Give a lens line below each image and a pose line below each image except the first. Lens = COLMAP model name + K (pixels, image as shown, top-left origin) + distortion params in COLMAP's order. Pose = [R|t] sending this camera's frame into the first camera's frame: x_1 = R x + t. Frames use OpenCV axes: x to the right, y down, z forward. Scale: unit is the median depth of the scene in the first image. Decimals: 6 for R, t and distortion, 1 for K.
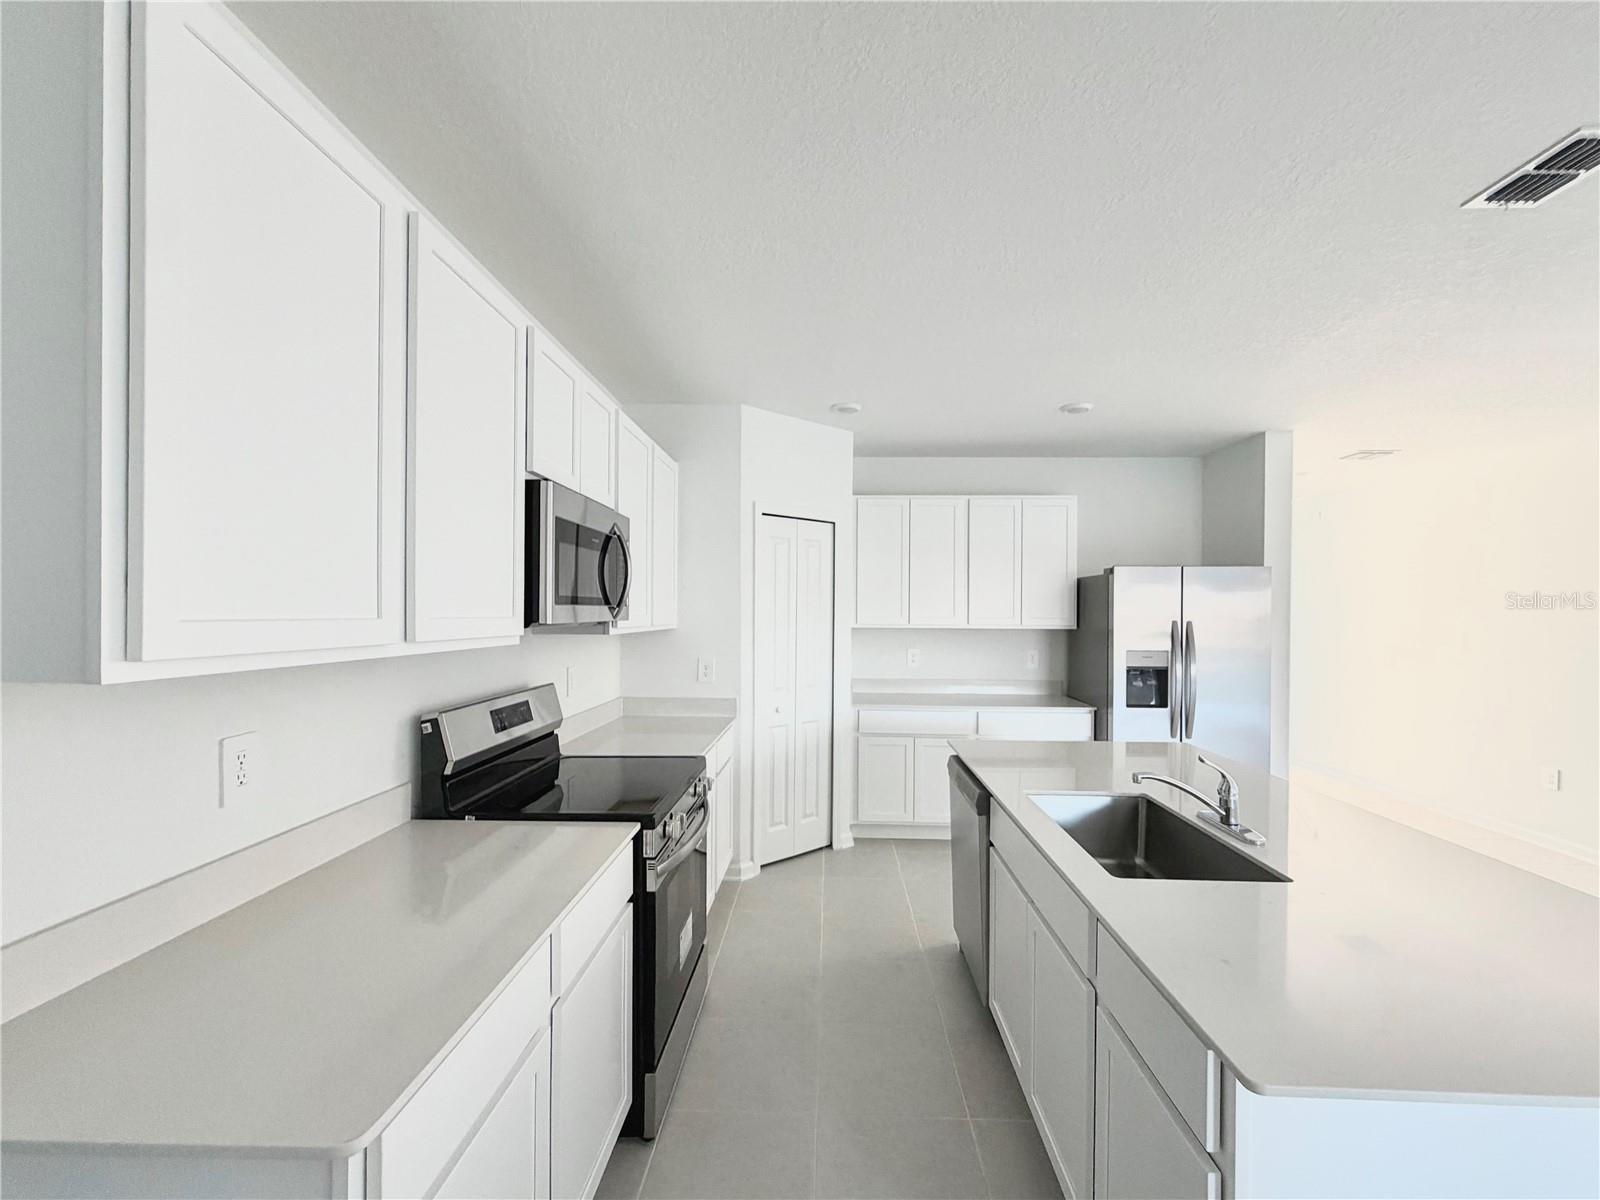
lens RADIAL K [[650.9, 0, 805.9], [0, 650.9, 616.3], [0, 0, 1]] dist [-0.000824, -0.000027]
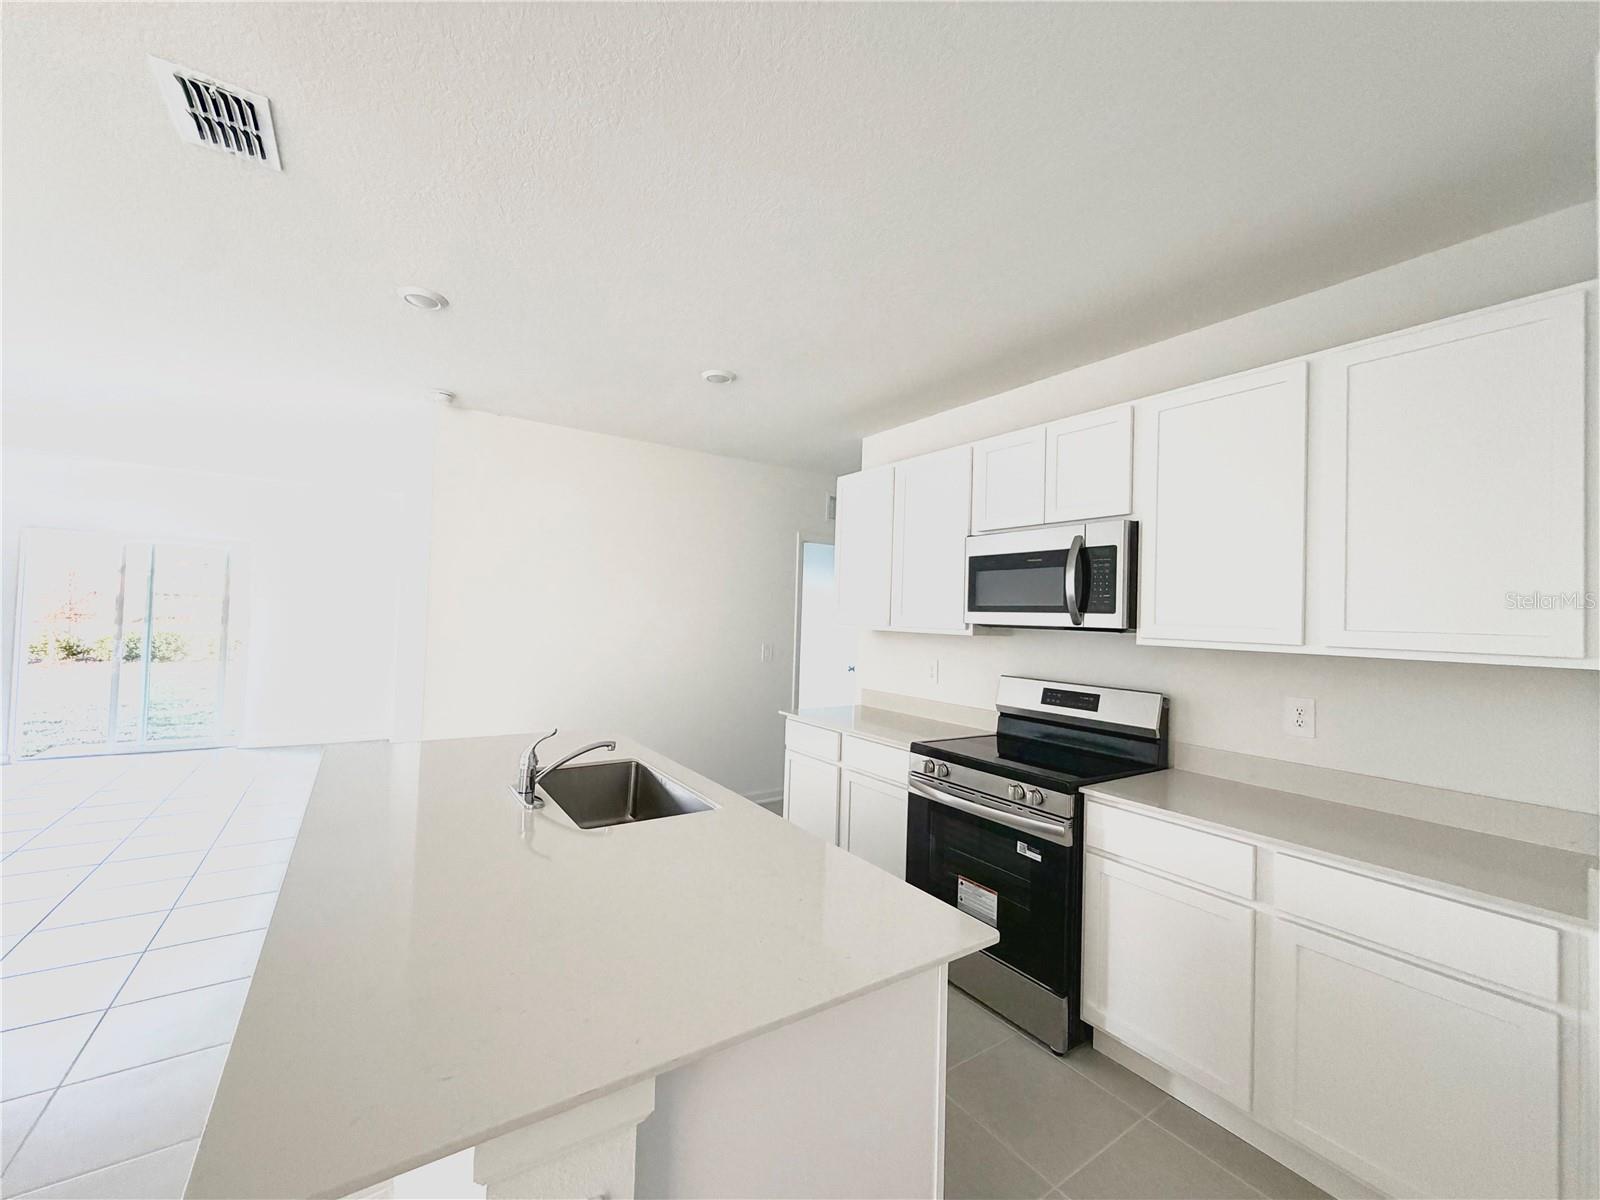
lens RADIAL K [[640.3, 0, 800.0], [0, 640.3, 600.0], [0, 0, 1]] dist [0.000356, 0.000080]
pose [[-0.807664, -0.047845, -0.587699, 0.435612], [-0.039717, 0.998853, -0.026736, 0.006176], [0.588304, 0.001748, -0.808638, 1.000295]]
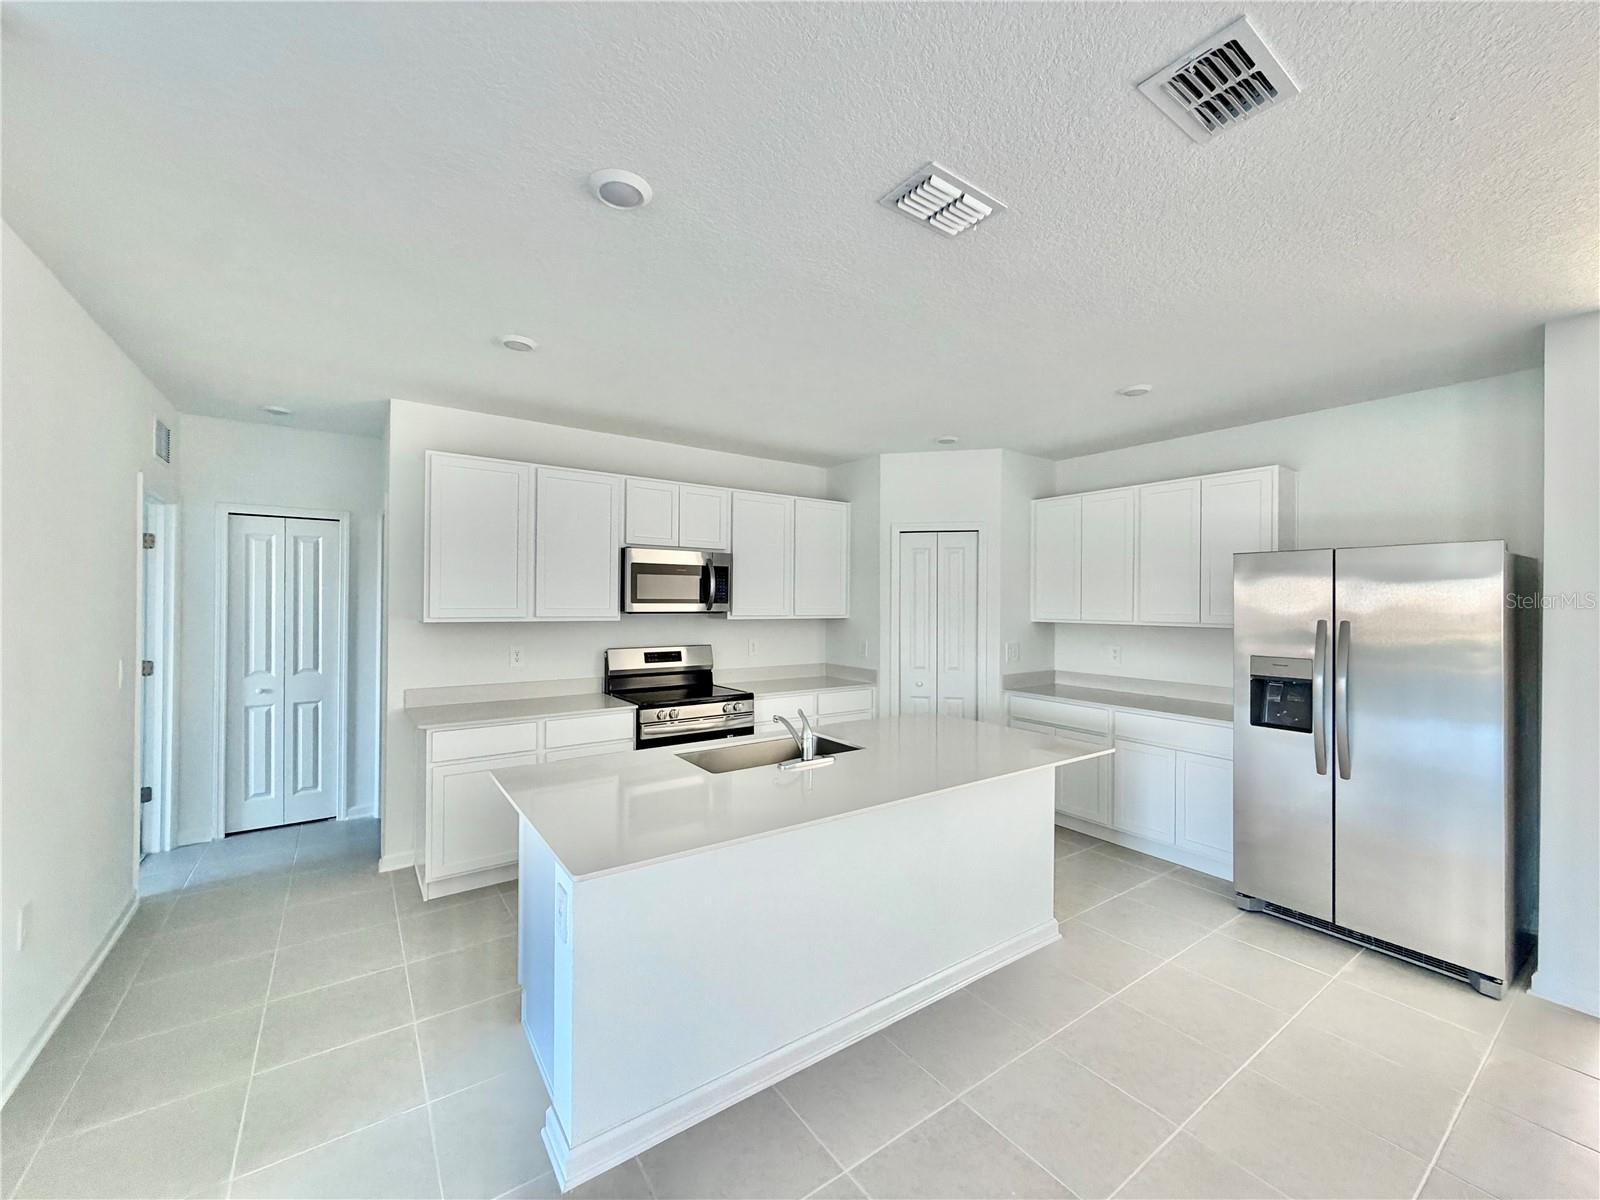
lens RADIAL K [[640.3, 0, 800.0], [0, 640.3, 600.0], [0, 0, 1]] dist [0.000356, 0.000080]
pose [[0.607464, -0.005471, -0.794328, 0.827034], [-0.007934, 0.999885, -0.012954, -0.002265], [0.794307, 0.014171, 0.607351, 0.066891]]
